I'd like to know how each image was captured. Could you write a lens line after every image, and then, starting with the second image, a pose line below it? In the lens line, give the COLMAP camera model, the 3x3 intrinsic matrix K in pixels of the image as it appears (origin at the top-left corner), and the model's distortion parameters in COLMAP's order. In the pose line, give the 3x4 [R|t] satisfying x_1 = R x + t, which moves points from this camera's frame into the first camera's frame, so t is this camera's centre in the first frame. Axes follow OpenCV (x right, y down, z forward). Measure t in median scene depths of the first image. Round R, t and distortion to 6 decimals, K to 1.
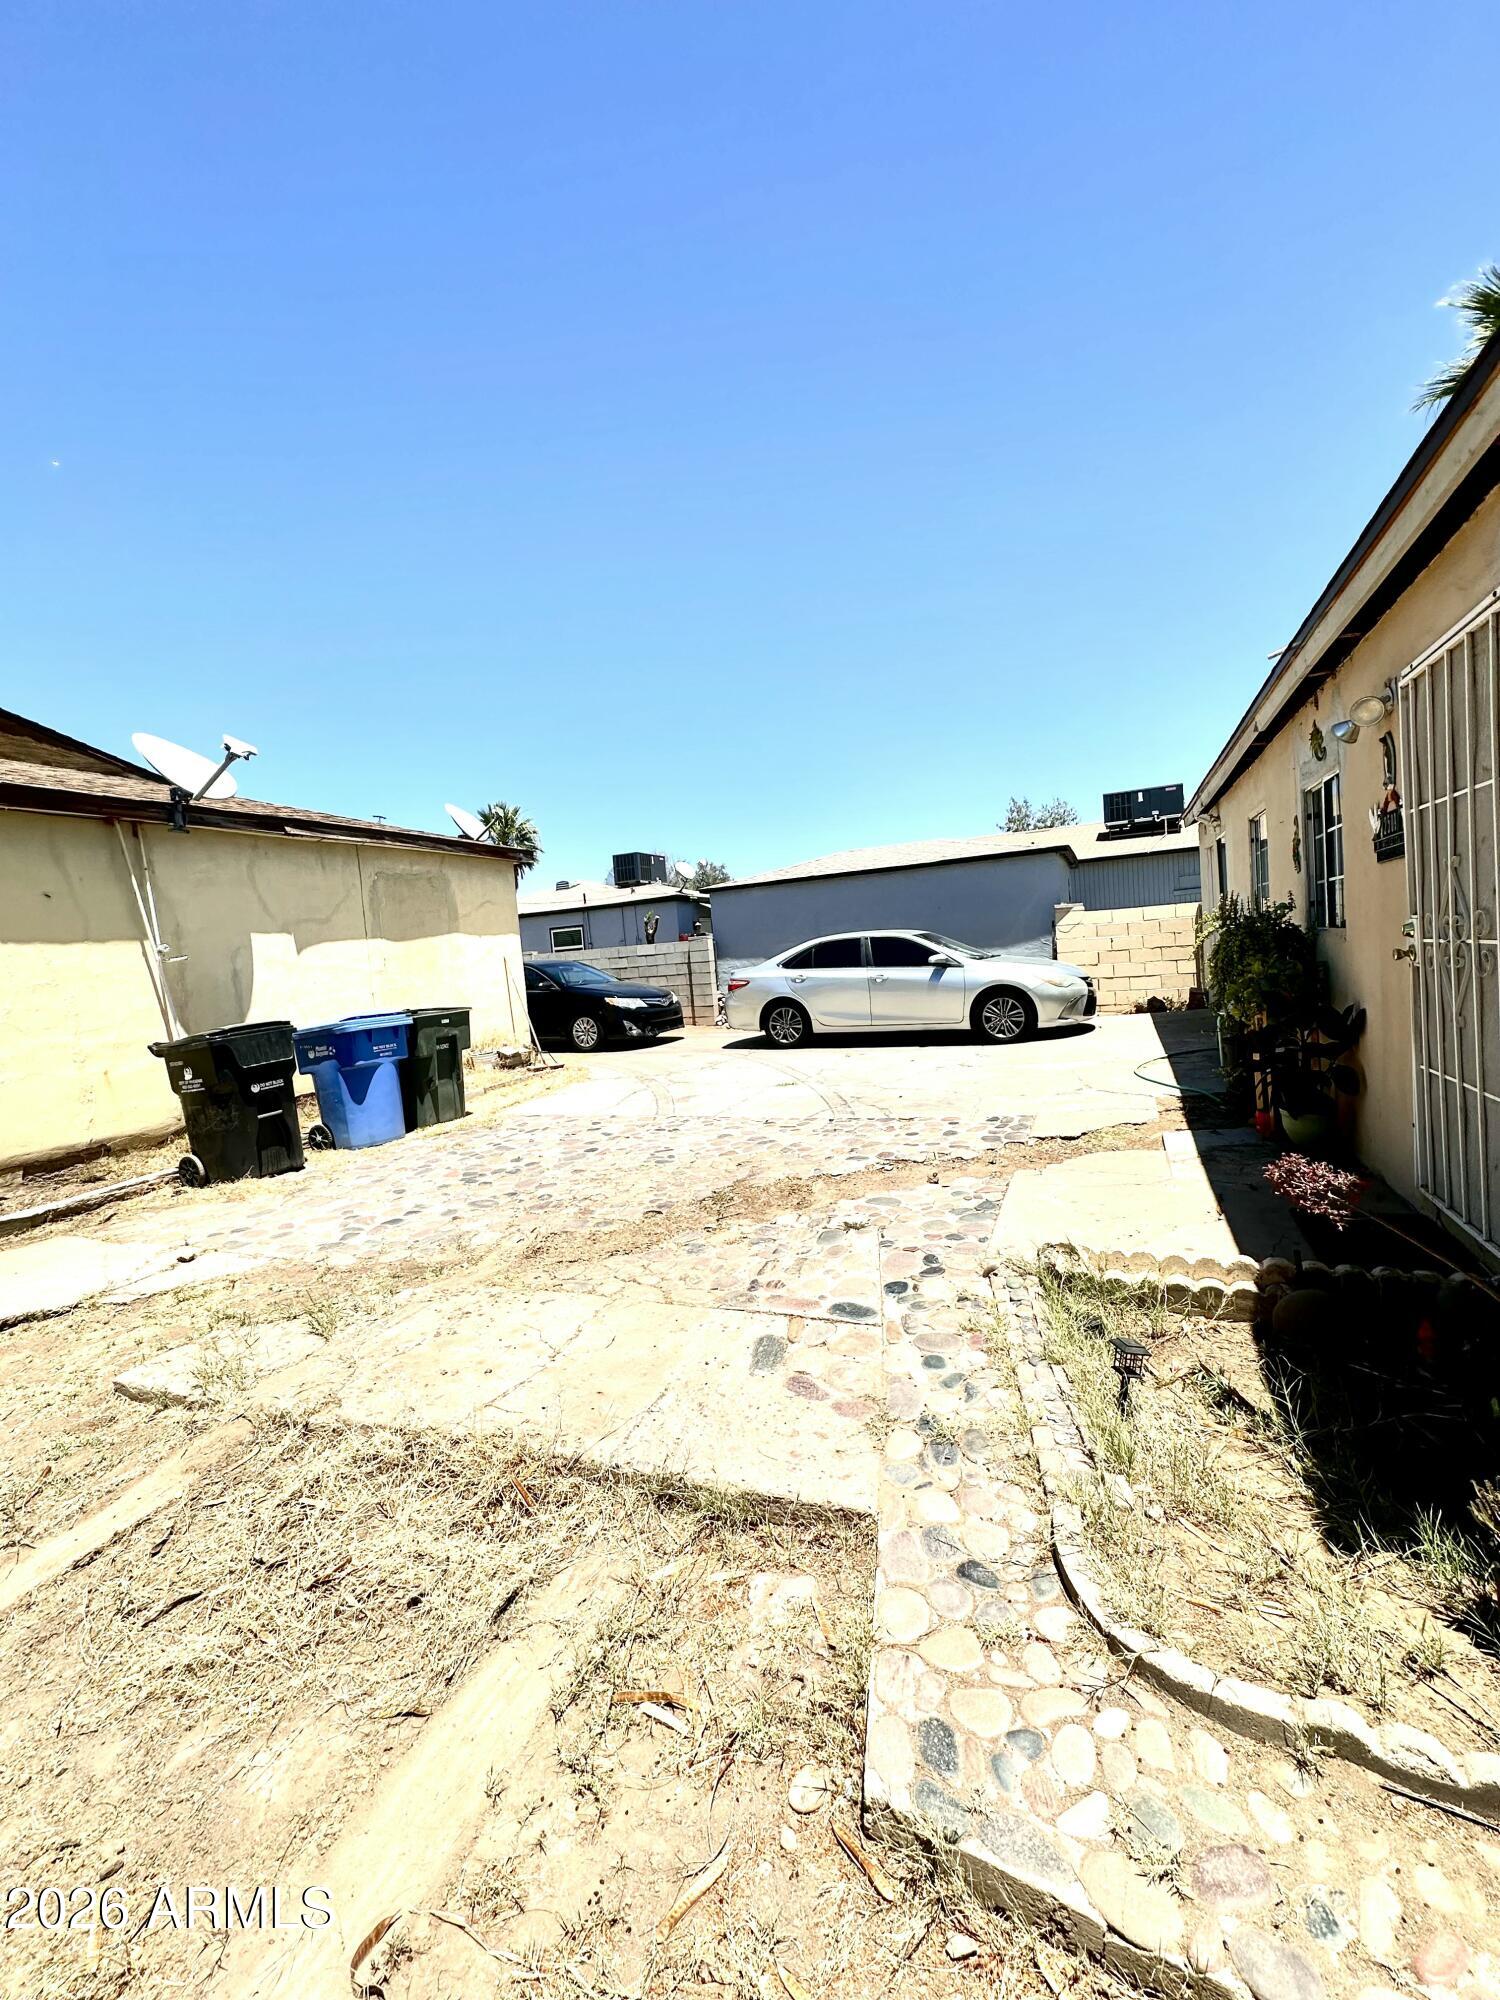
lens RADIAL K [[795.2, 0, 752.5], [0, 795.2, 1003.0], [0, 0, 1]] dist [-0.003352, 0.000959]
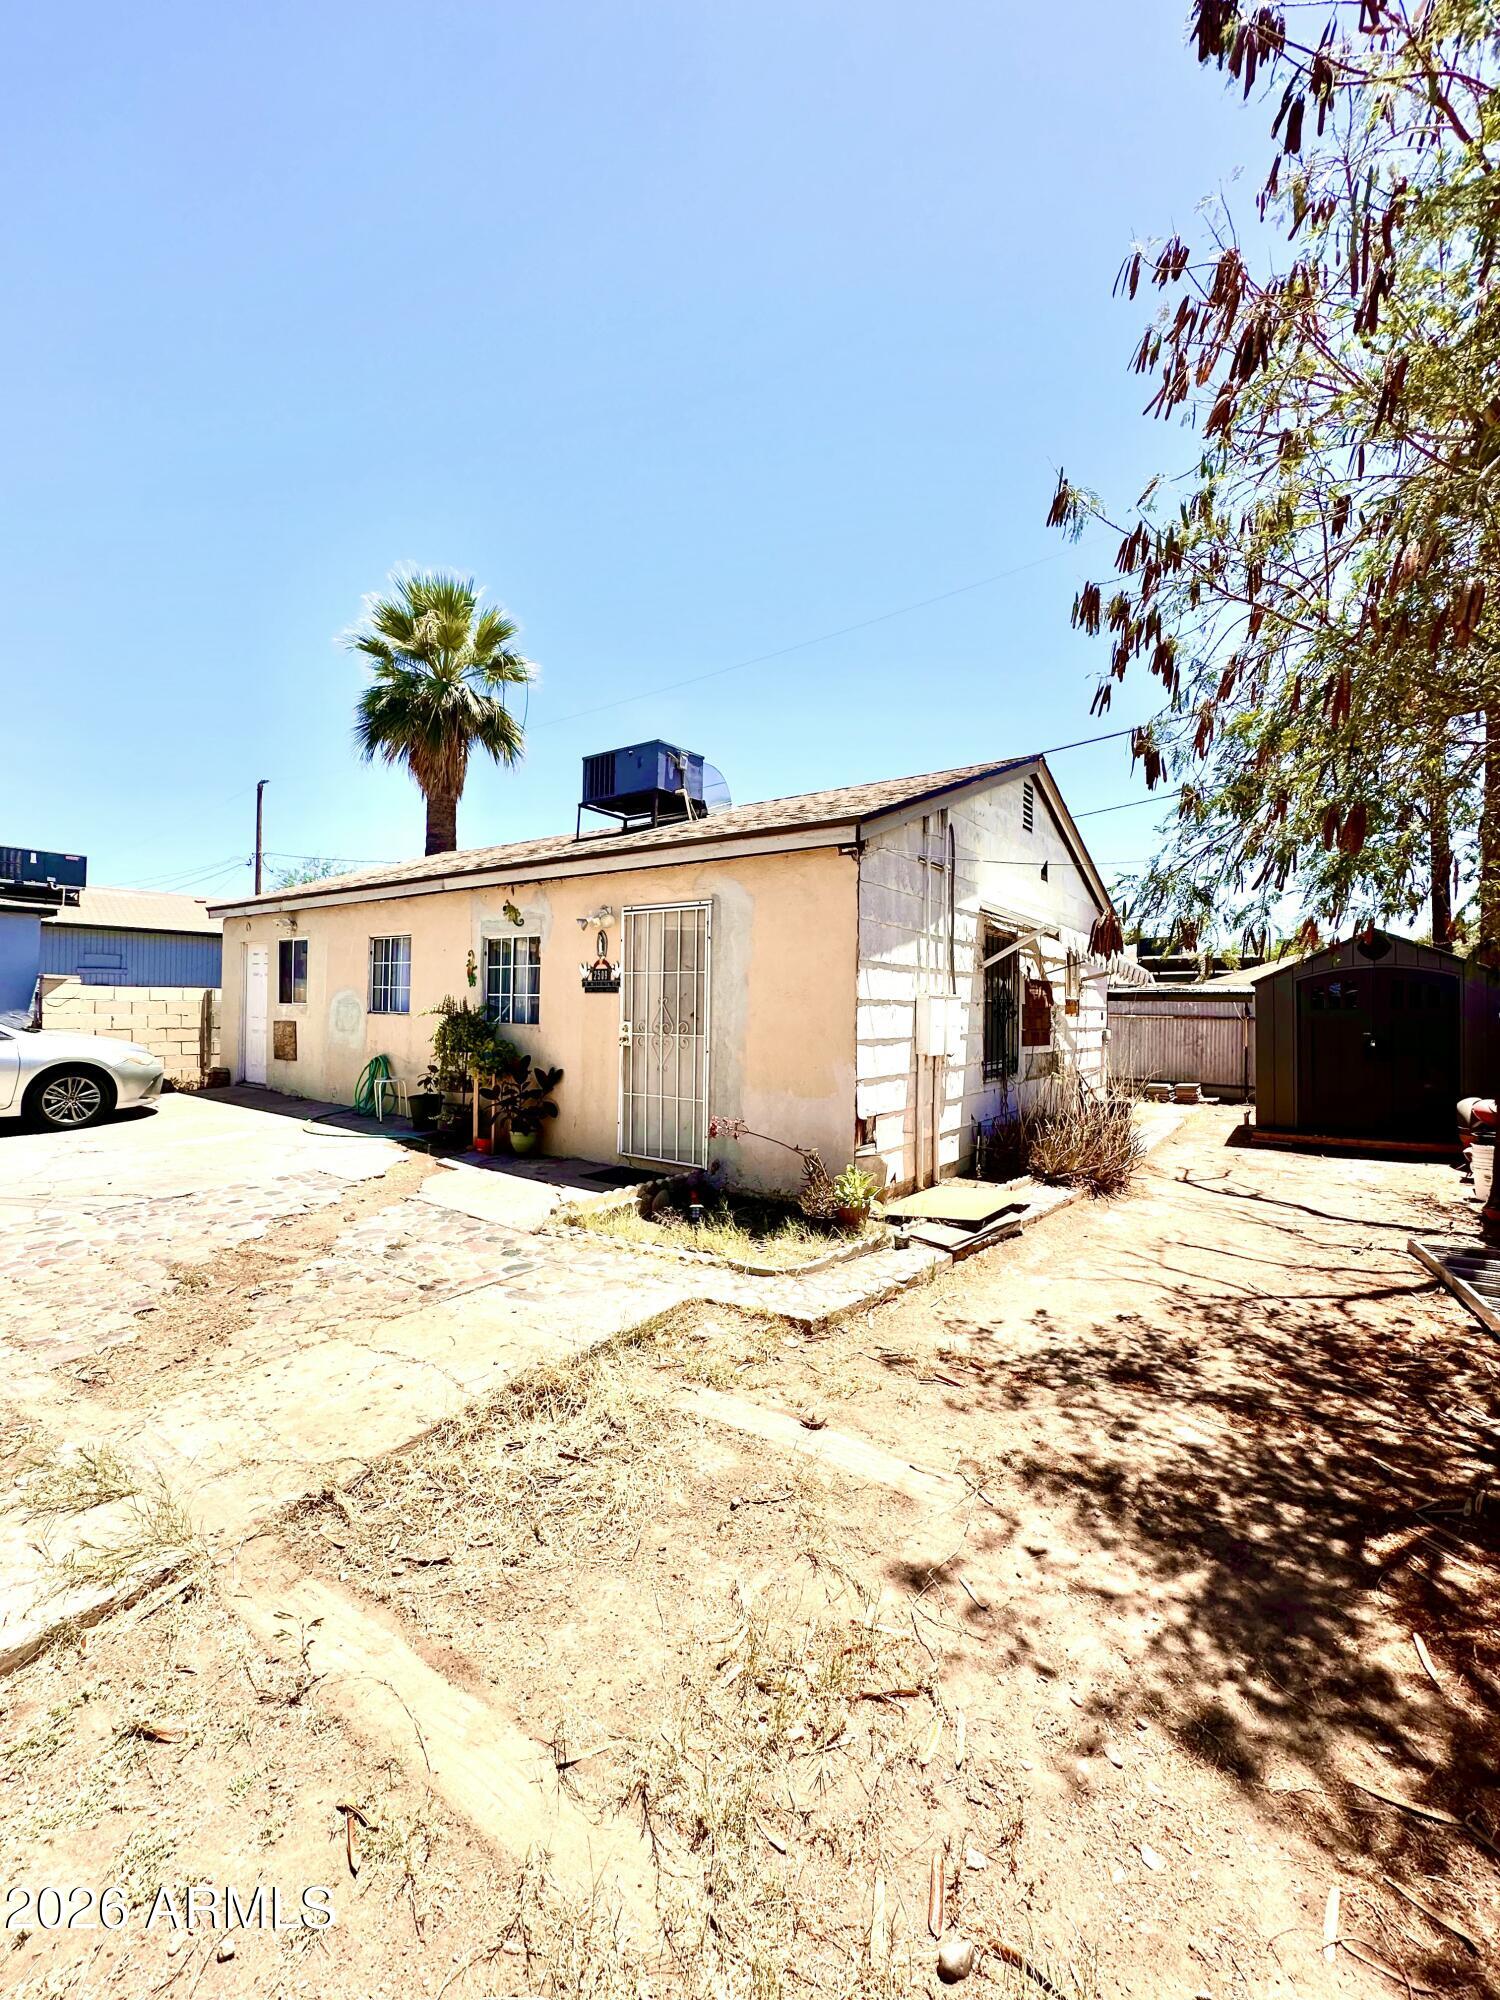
lens RADIAL K [[795.2, 0, 754.3], [0, 795.2, 997.8], [0, 0, 1]] dist [-0.003352, 0.000959]
pose [[0.202056, 0.088440, 0.975373, -0.855530], [0.030573, 0.994859, -0.096540, 0.029738], [-0.978897, 0.049326, 0.198314, 0.170106]]
